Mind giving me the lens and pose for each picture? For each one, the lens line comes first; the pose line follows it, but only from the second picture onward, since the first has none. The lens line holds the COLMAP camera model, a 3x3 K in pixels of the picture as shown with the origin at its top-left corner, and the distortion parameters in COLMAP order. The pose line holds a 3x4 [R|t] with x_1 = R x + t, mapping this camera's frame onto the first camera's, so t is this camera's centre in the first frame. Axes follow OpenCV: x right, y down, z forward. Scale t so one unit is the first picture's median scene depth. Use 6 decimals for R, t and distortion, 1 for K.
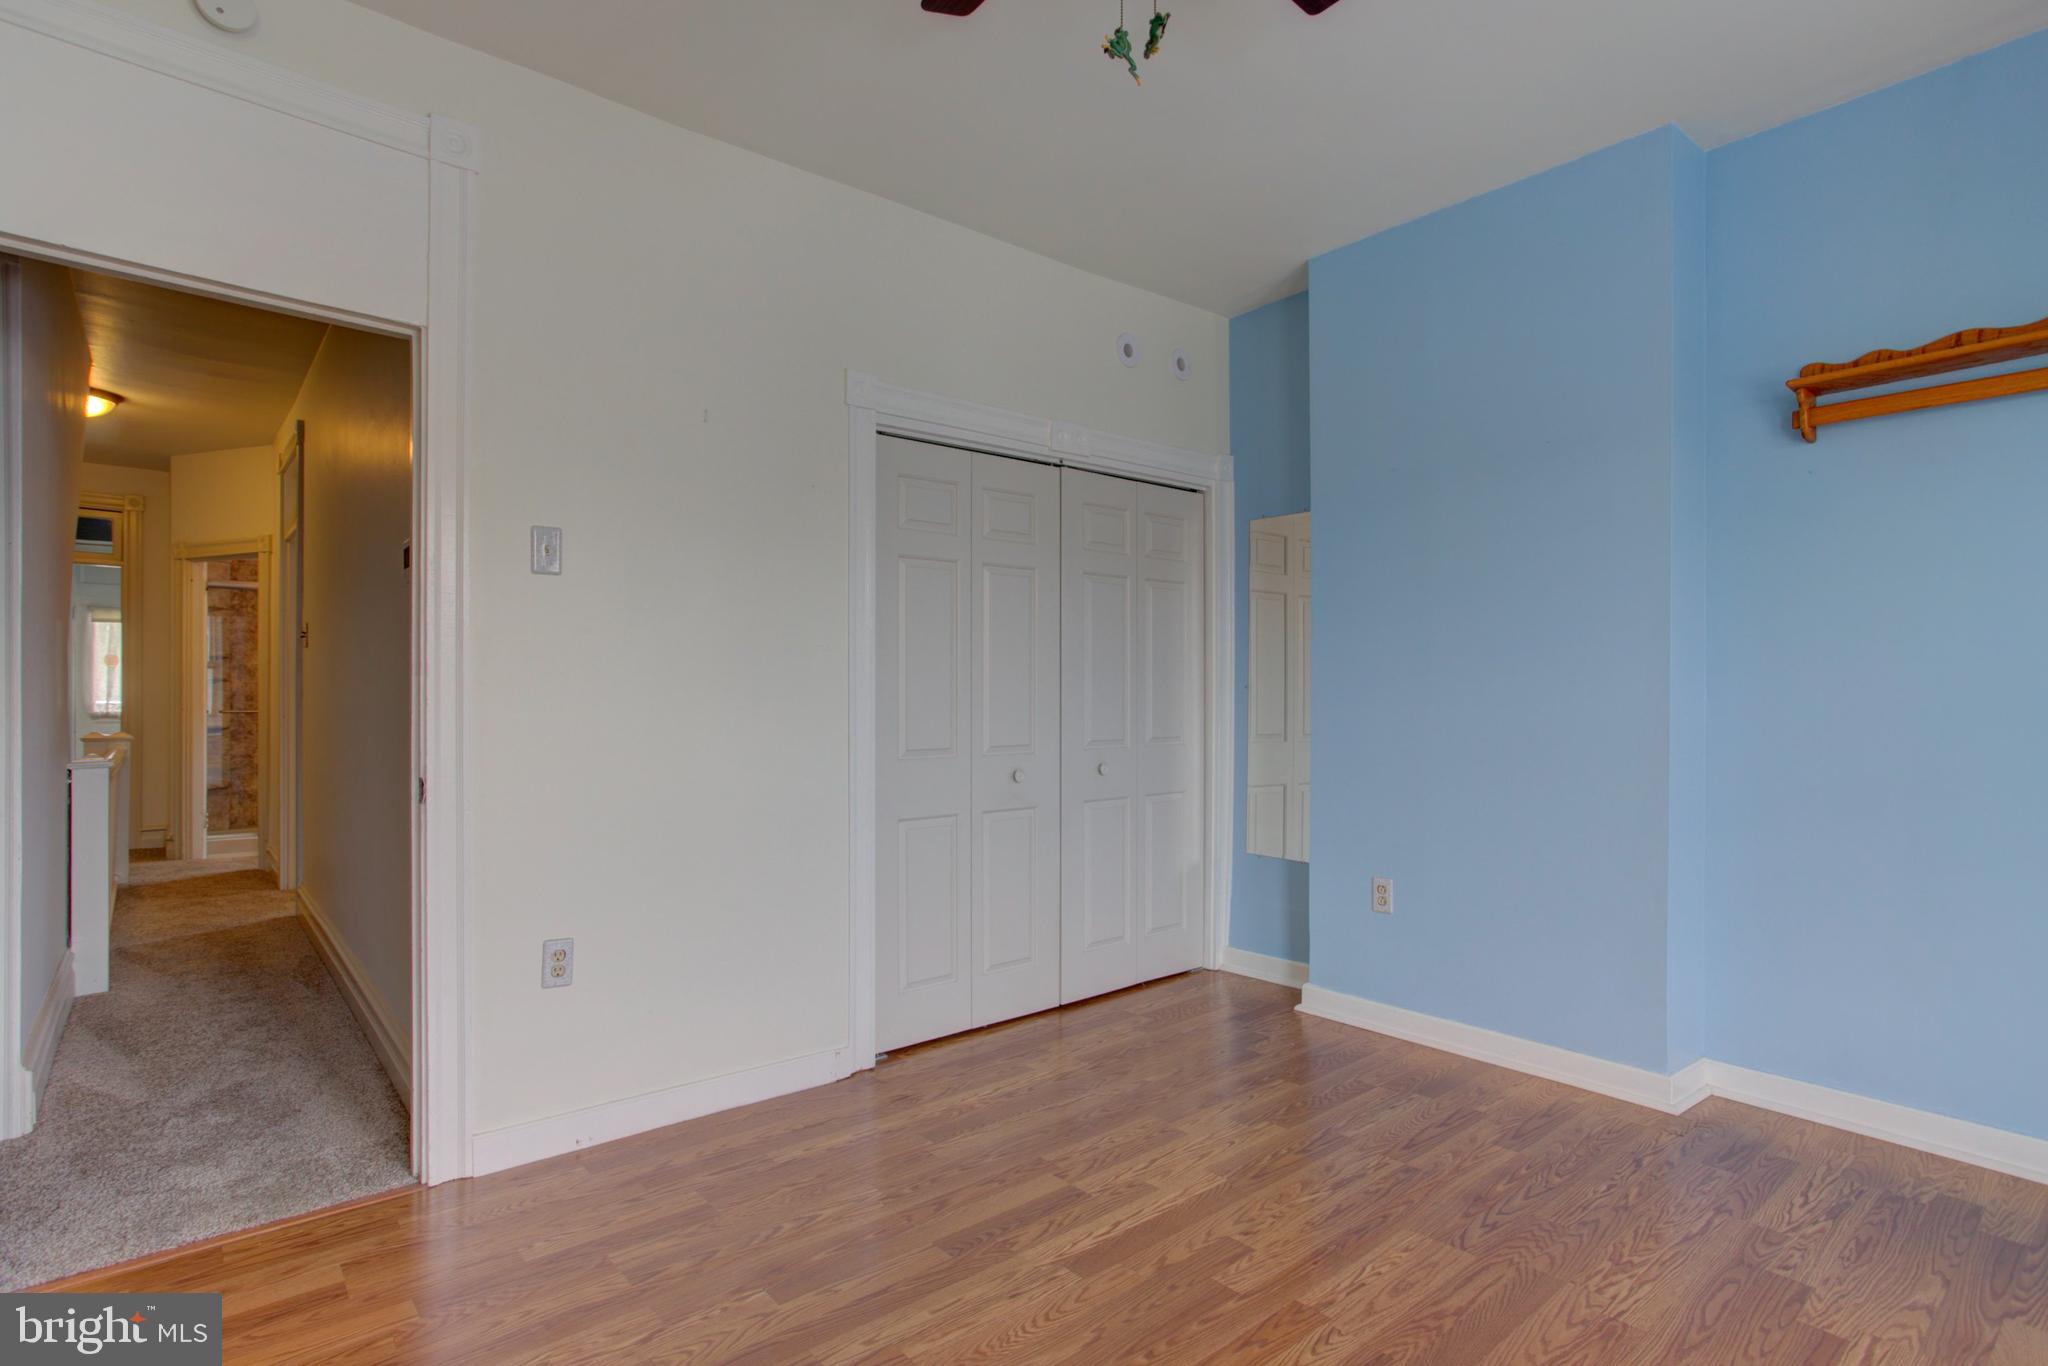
lens RADIAL K [[1032.3, 0, 1024.2], [0, 1032.3, 691.7], [0, 0, 1]] dist [-0.031979, 0.024026]
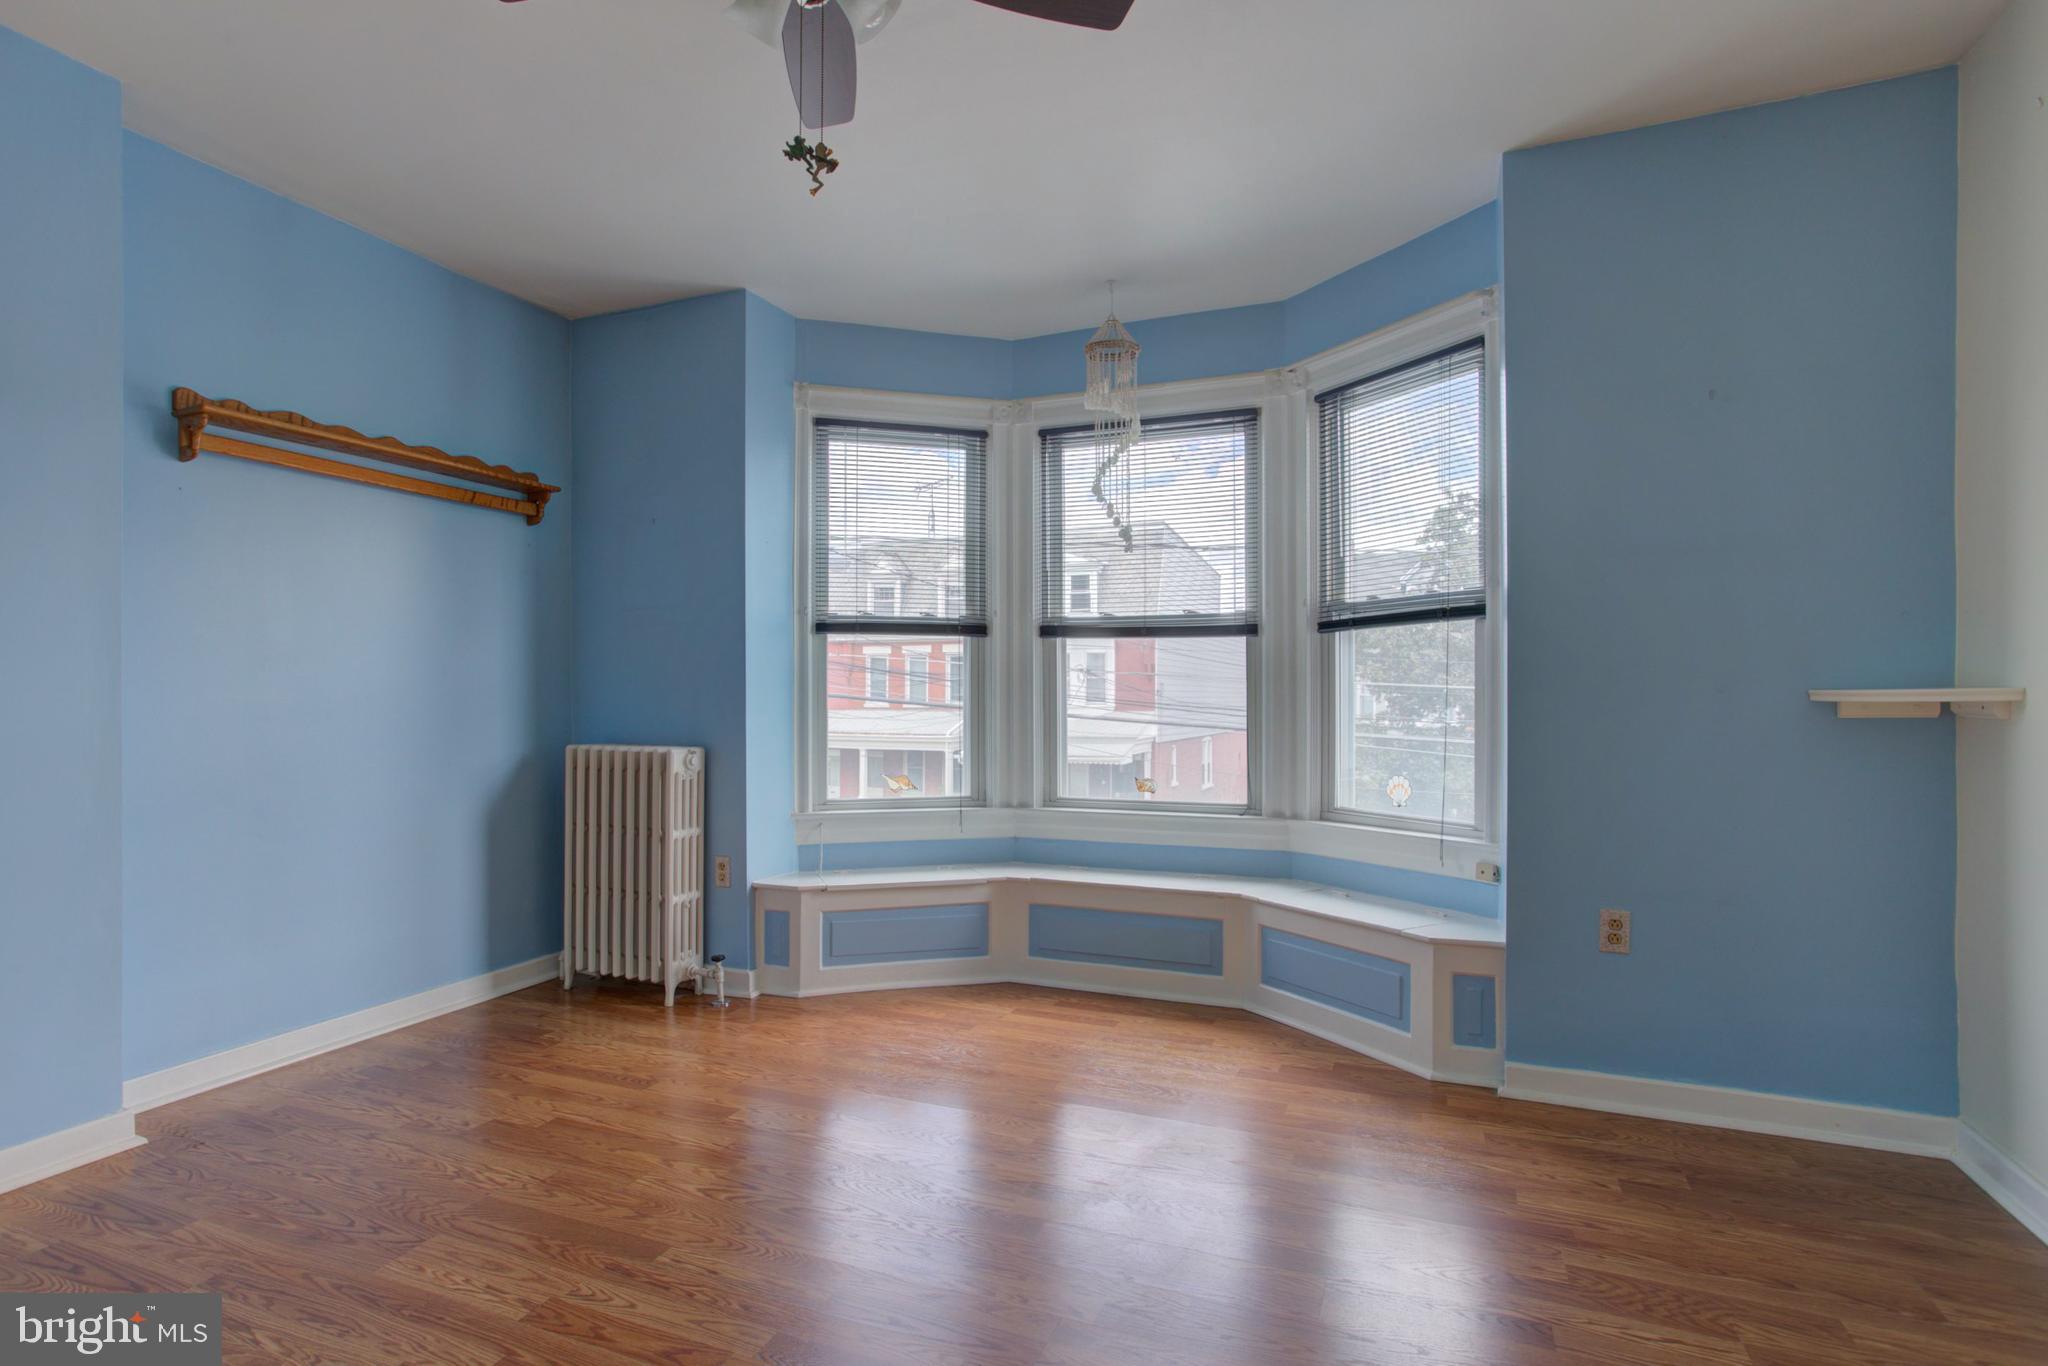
lens RADIAL K [[1032.3, 0, 1024.2], [0, 1032.3, 691.7], [0, 0, 1]] dist [-0.031979, 0.024026]
pose [[-0.479259, 0.001930, 0.877671, -0.711034], [-0.001834, 0.999993, -0.003200, -0.002248], [-0.877671, -0.003143, -0.479253, 0.904642]]
